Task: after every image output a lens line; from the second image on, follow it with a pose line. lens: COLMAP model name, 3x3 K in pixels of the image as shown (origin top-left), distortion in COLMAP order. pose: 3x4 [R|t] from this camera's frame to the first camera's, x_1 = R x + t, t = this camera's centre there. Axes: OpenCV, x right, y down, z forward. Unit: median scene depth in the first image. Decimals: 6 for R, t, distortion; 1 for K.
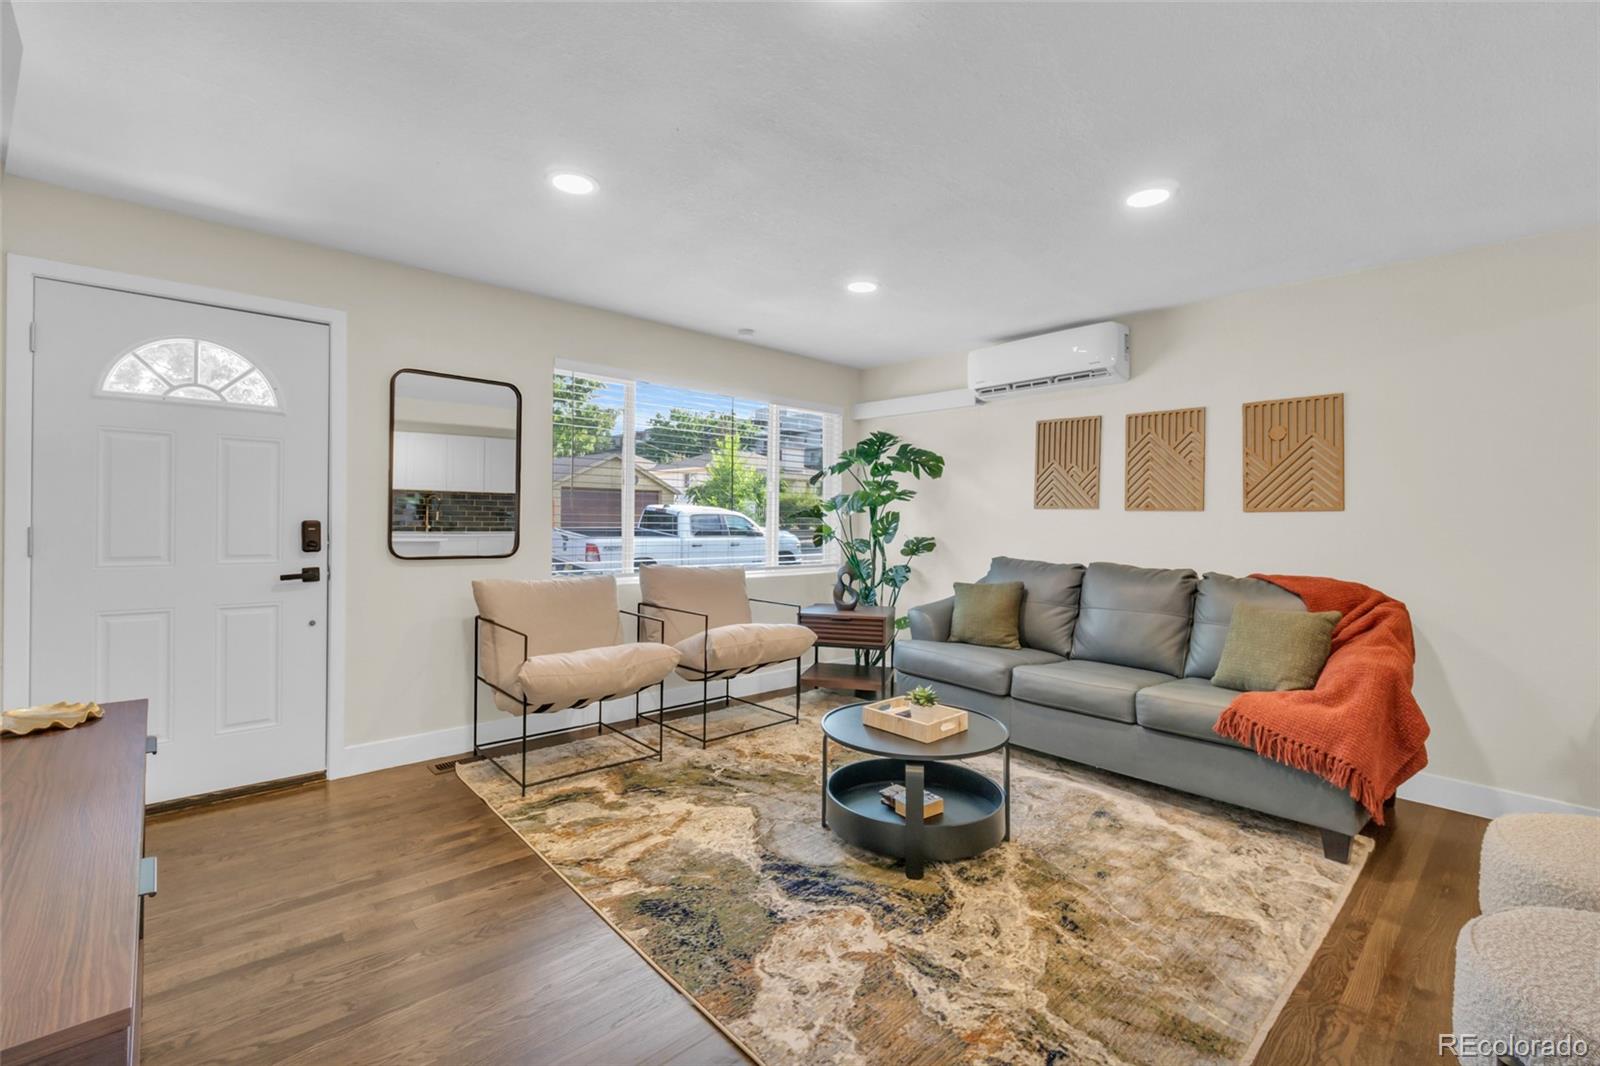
lens RADIAL K [[697.1, 0, 796.0], [0, 697.1, 523.9], [0, 0, 1]] dist [-0.007876, 0.002339]
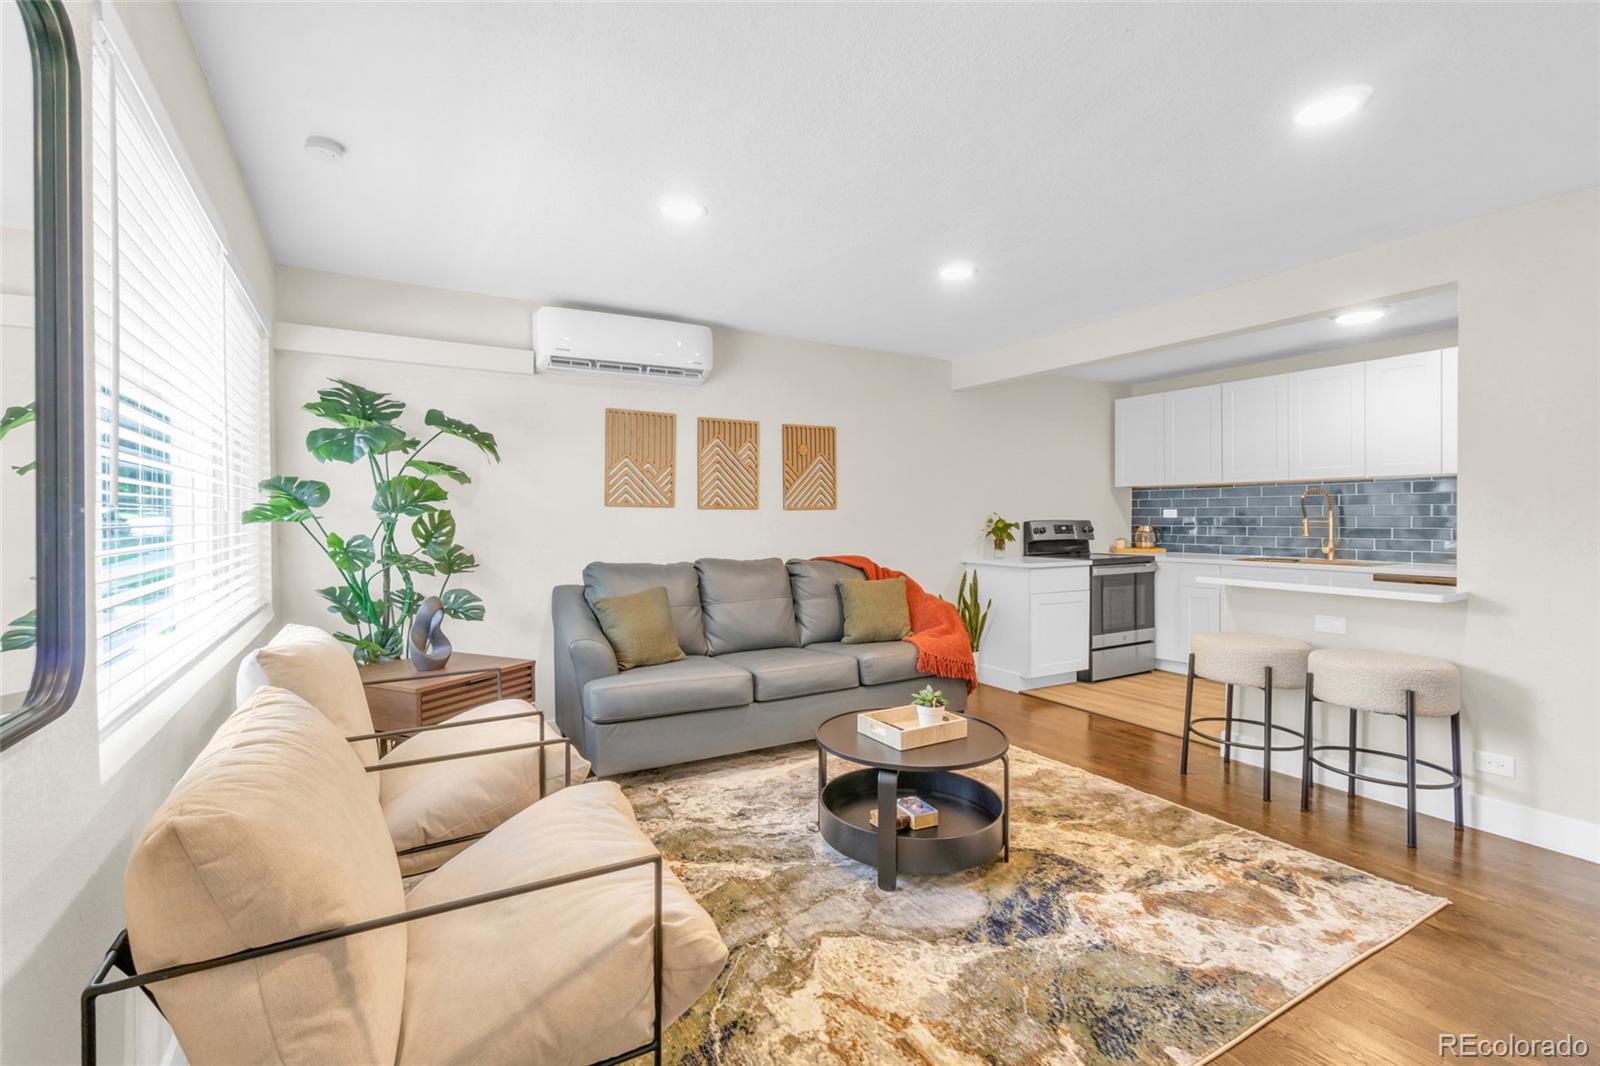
lens RADIAL K [[697.1, 0, 797.3], [0, 697.1, 542.7], [0, 0, 1]] dist [-0.007876, 0.002339]
pose [[0.213494, -0.049277, 0.975701, -0.684132], [0.013110, 0.998782, 0.047574, -0.021357], [-0.976856, 0.002635, 0.213880, 0.814143]]
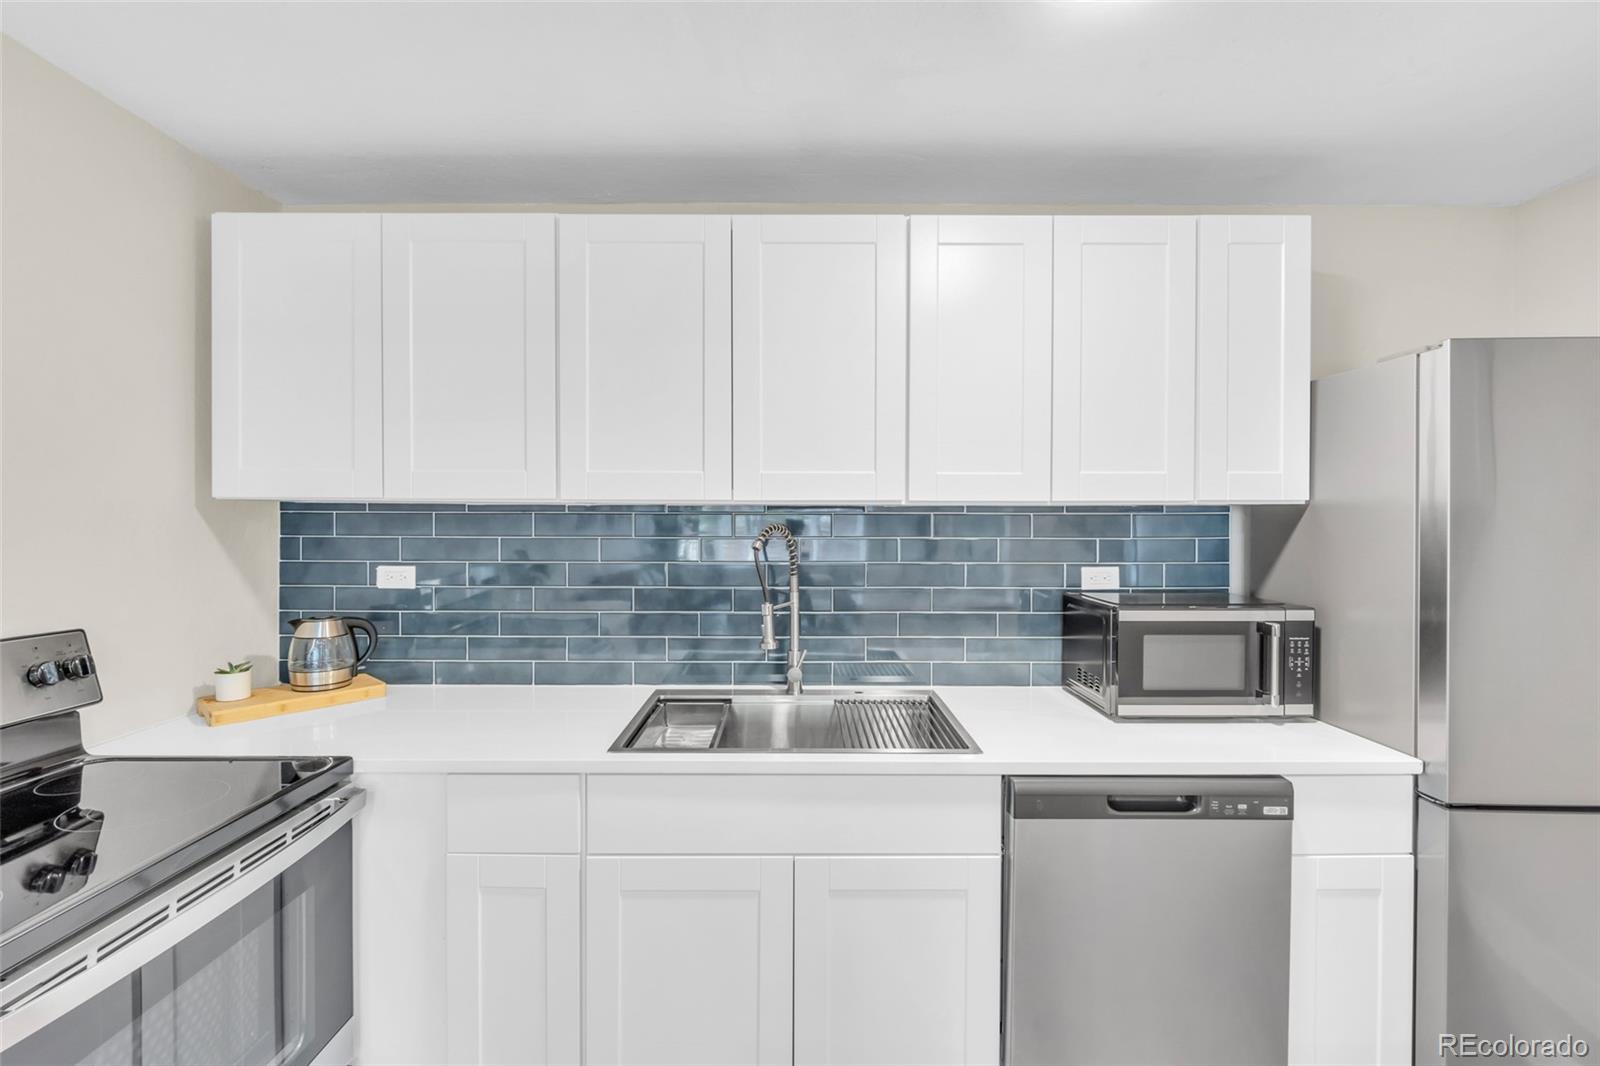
lens RADIAL K [[697.1, 0, 793.9], [0, 697.1, 526.5], [0, 0, 1]] dist [-0.007876, 0.002339]
pose [[-0.737326, -0.012684, 0.675418, 0.683470], [-0.005374, 0.999902, 0.012911, -0.060009], [-0.675515, 0.005890, -0.737322, 0.453532]]
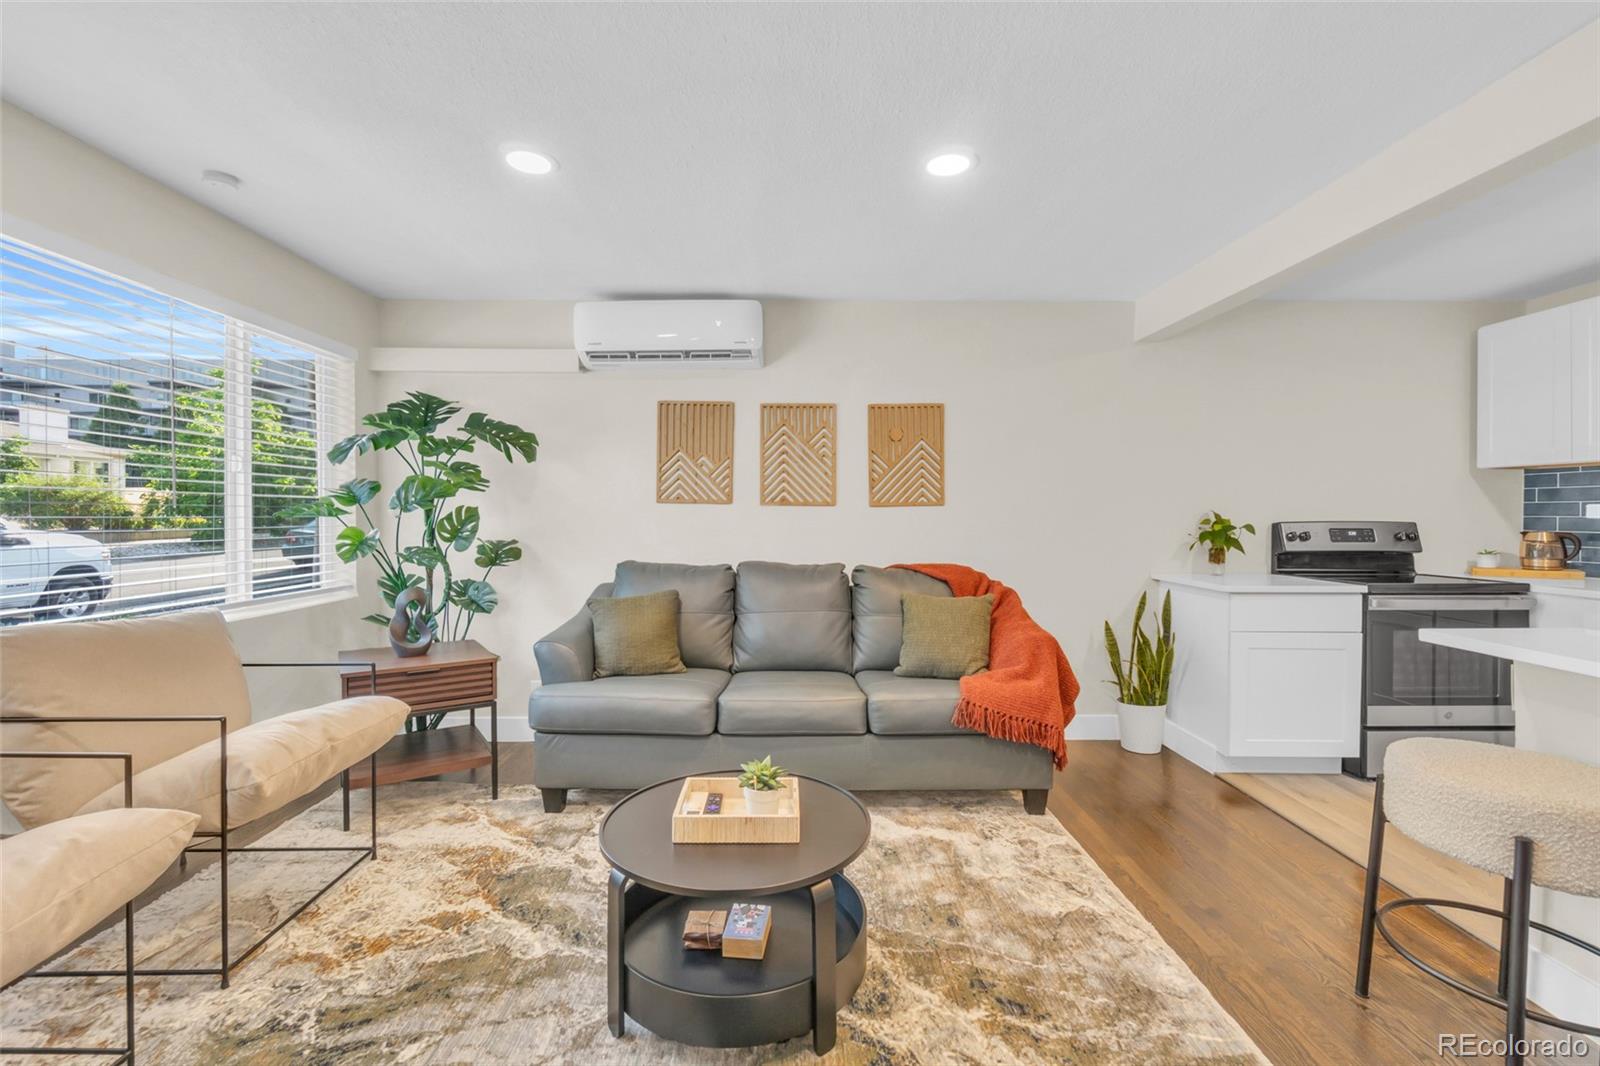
lens RADIAL K [[697.1, 0, 799.9], [0, 697.1, 523.3], [0, 0, 1]] dist [-0.007876, 0.002339]
pose [[0.666505, -0.020611, 0.745216, -0.255681], [0.012601, 0.999786, 0.016382, -0.011611], [-0.745394, -0.001528, 0.666622, 0.426060]]
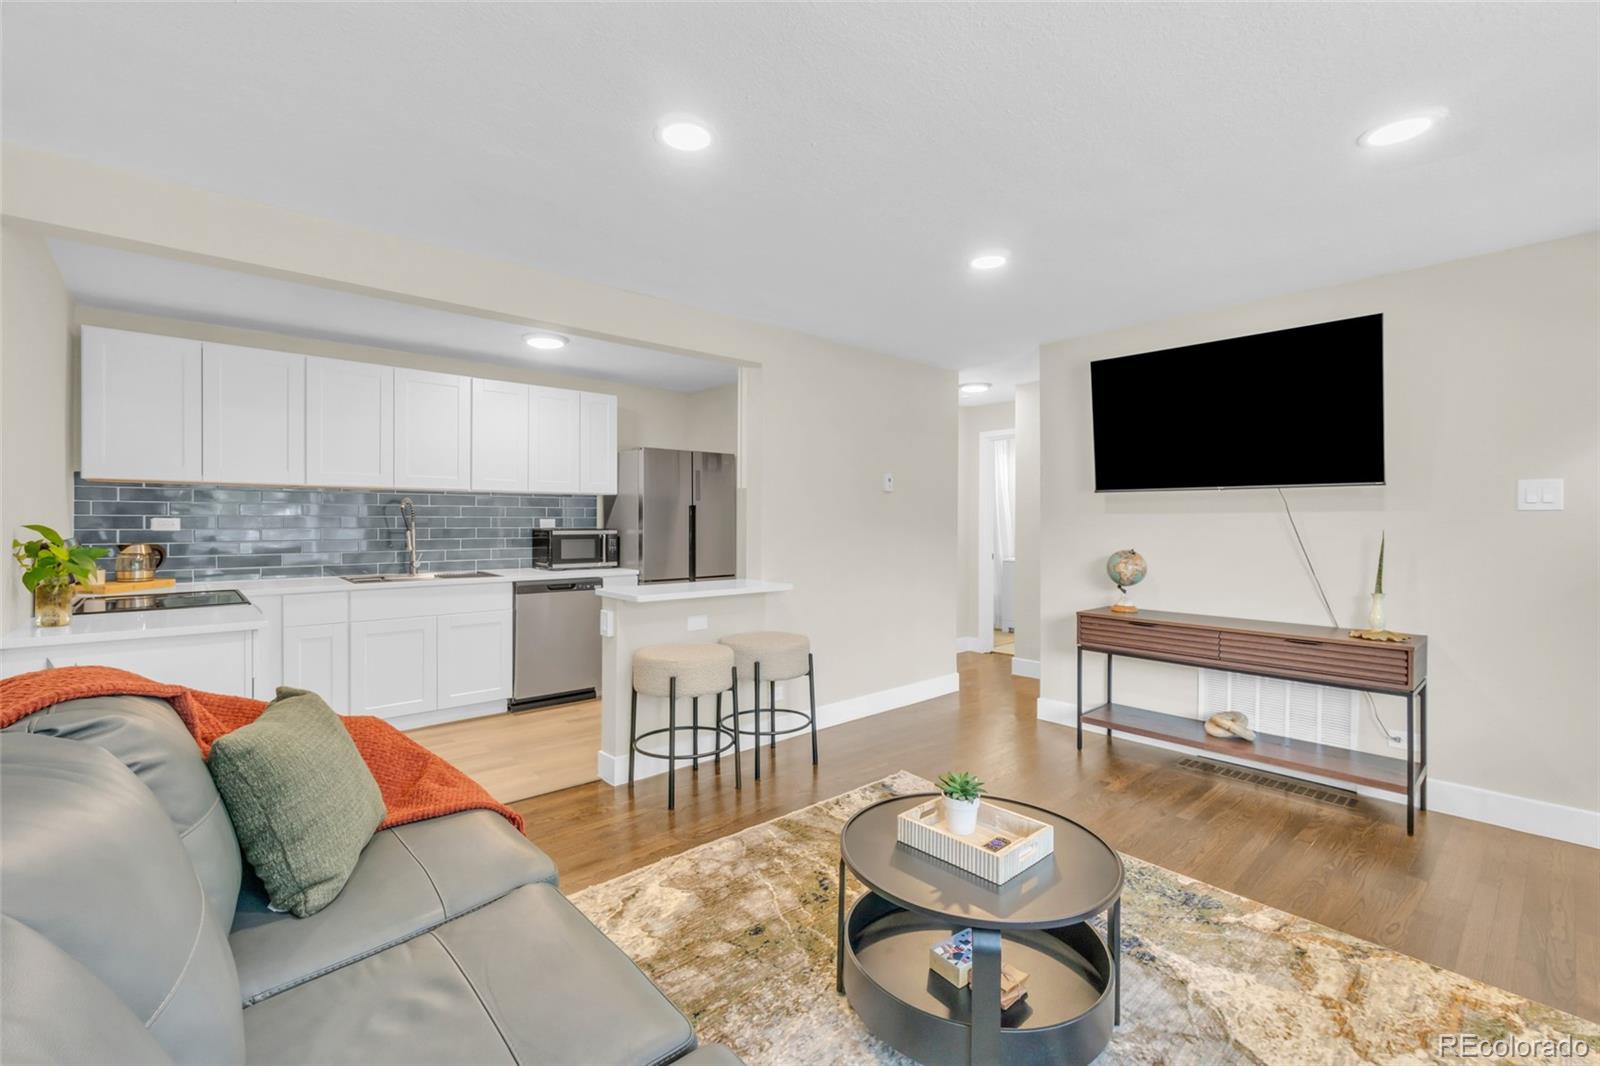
lens RADIAL K [[697.1, 0, 787.8], [0, 697.1, 524.7], [0, 0, 1]] dist [-0.007876, 0.002339]
pose [[-0.999631, -0.012756, 0.023966, 0.291297], [-0.012451, 0.999840, 0.012829, -0.026103], [-0.024126, 0.012525, -0.999630, 1.444200]]
